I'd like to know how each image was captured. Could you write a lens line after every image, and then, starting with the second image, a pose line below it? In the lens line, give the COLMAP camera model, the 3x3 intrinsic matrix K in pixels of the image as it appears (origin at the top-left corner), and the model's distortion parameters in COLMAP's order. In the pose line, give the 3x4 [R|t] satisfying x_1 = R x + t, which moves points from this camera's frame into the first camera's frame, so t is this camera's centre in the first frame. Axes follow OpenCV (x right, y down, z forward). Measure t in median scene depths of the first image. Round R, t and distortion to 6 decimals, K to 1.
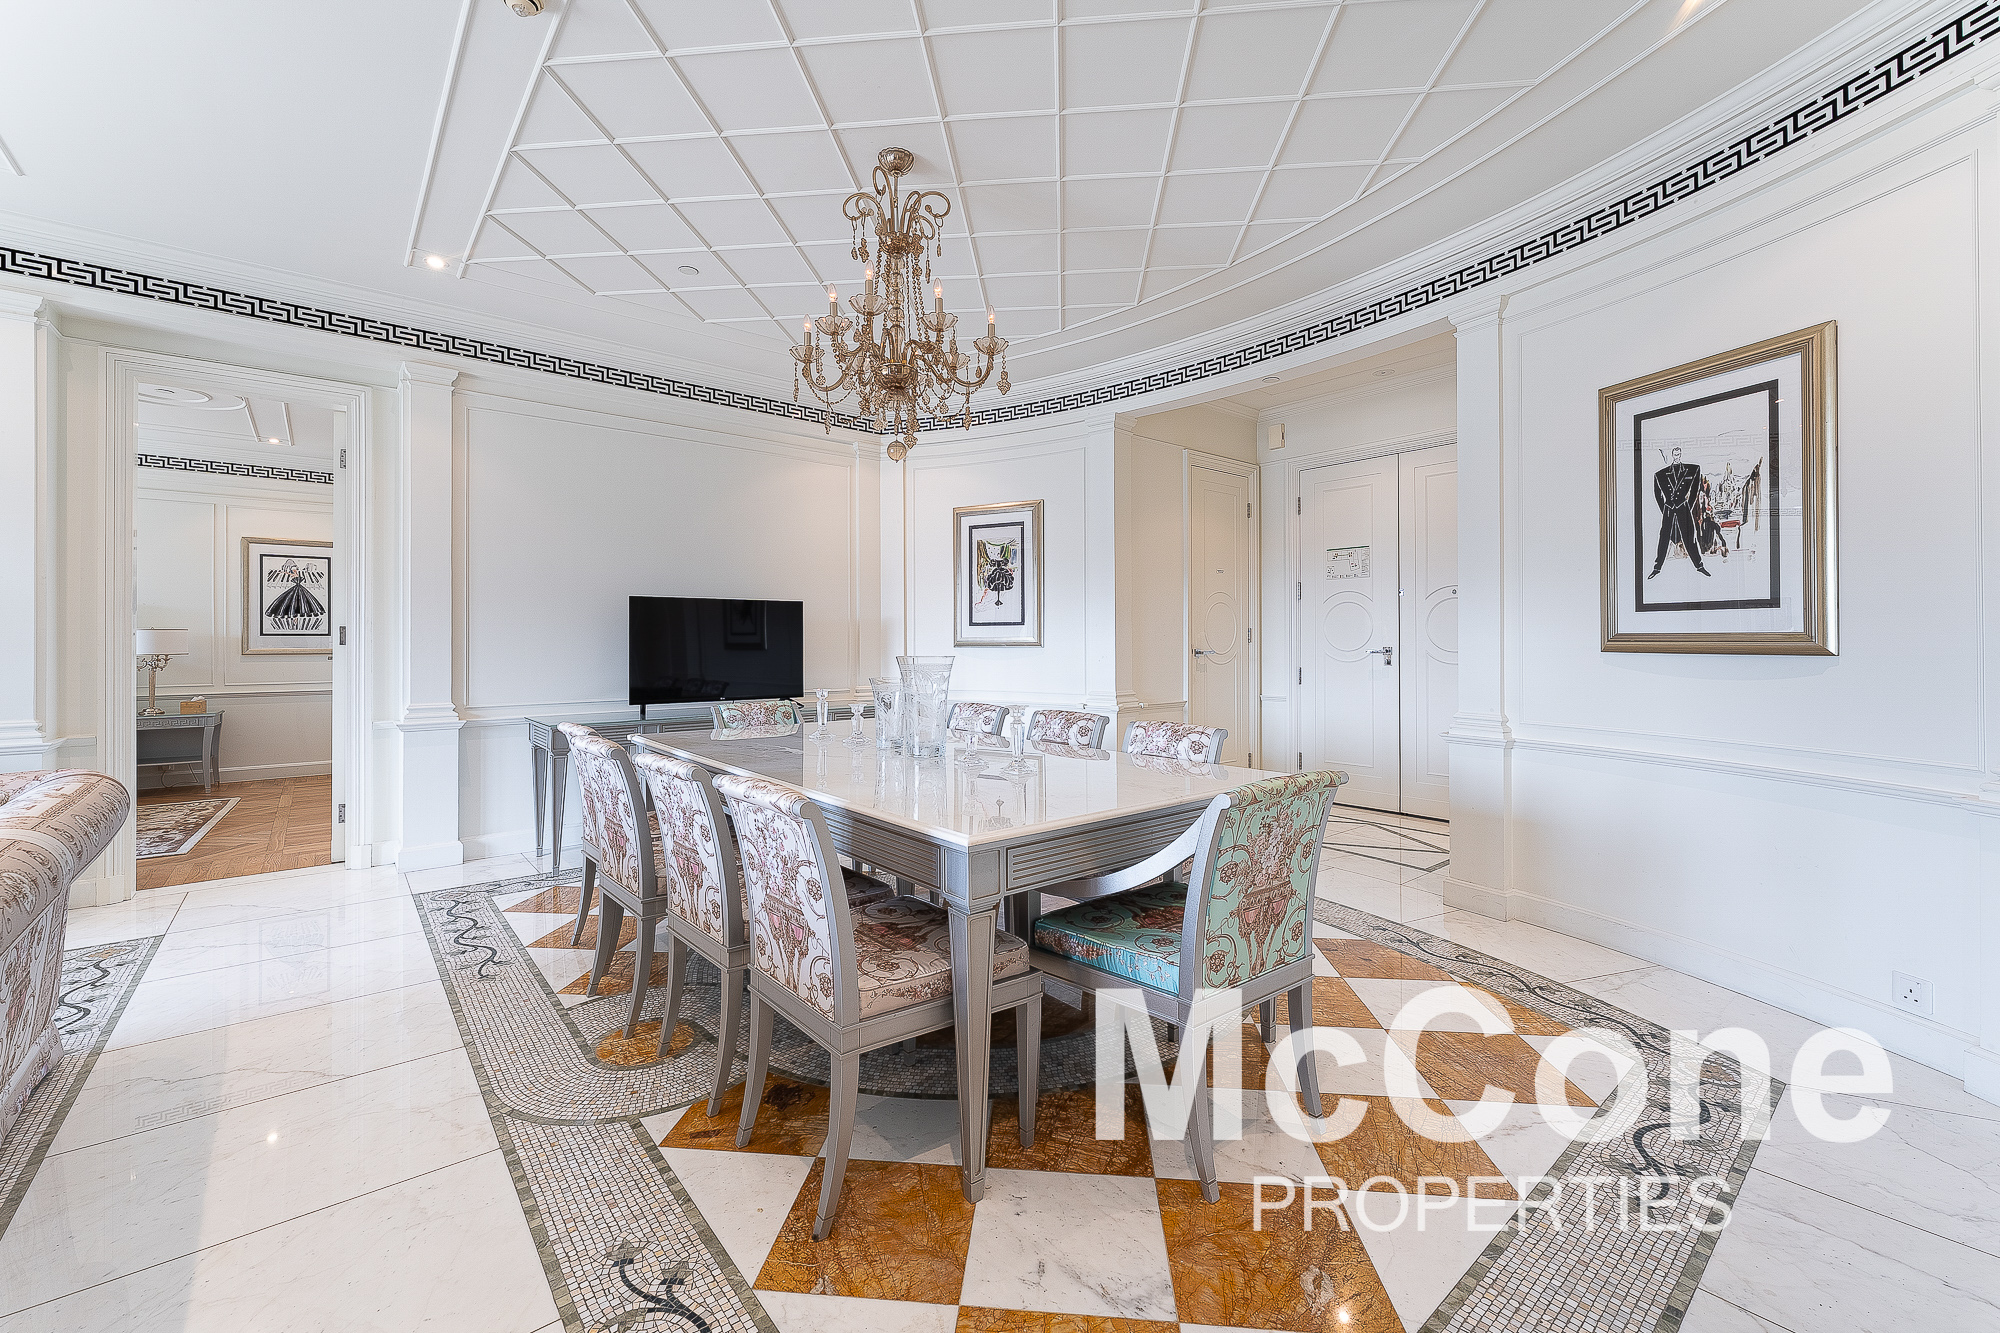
lens RADIAL K [[812.5, 0, 1012.7], [0, 812.5, 641.3], [0, 0, 1]] dist [0.002320, -0.001428]
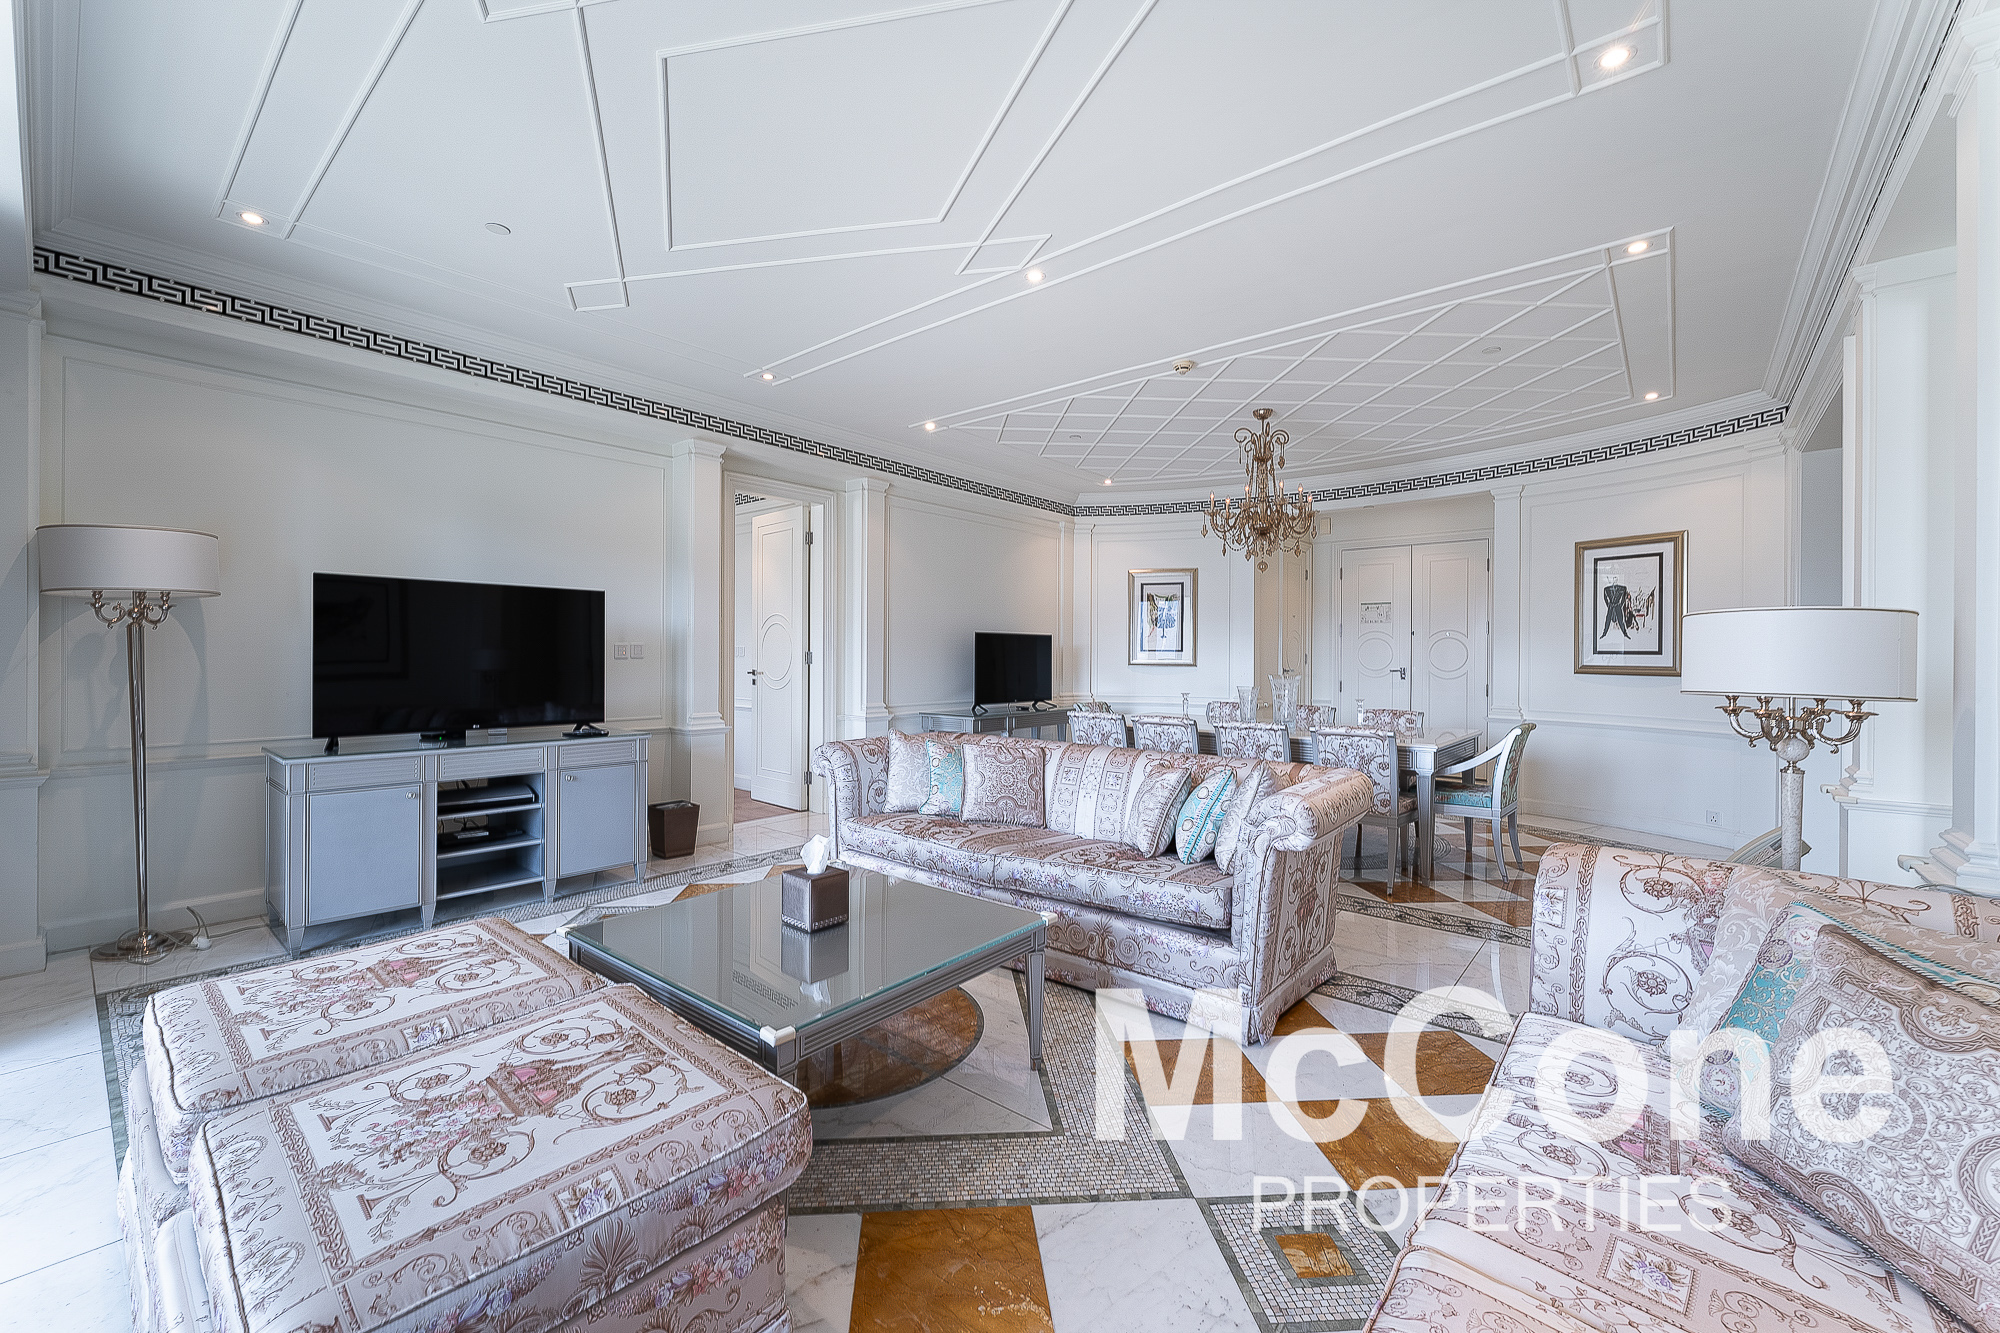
lens RADIAL K [[812.5, 0, 1009.9], [0, 812.5, 655.2], [0, 0, 1]] dist [0.002320, -0.001428]
pose [[0.981958, 0.007475, 0.188954, -0.615517], [-0.008519, 0.999953, 0.004710, -0.018974], [-0.188909, -0.006234, 0.981975, -0.422753]]
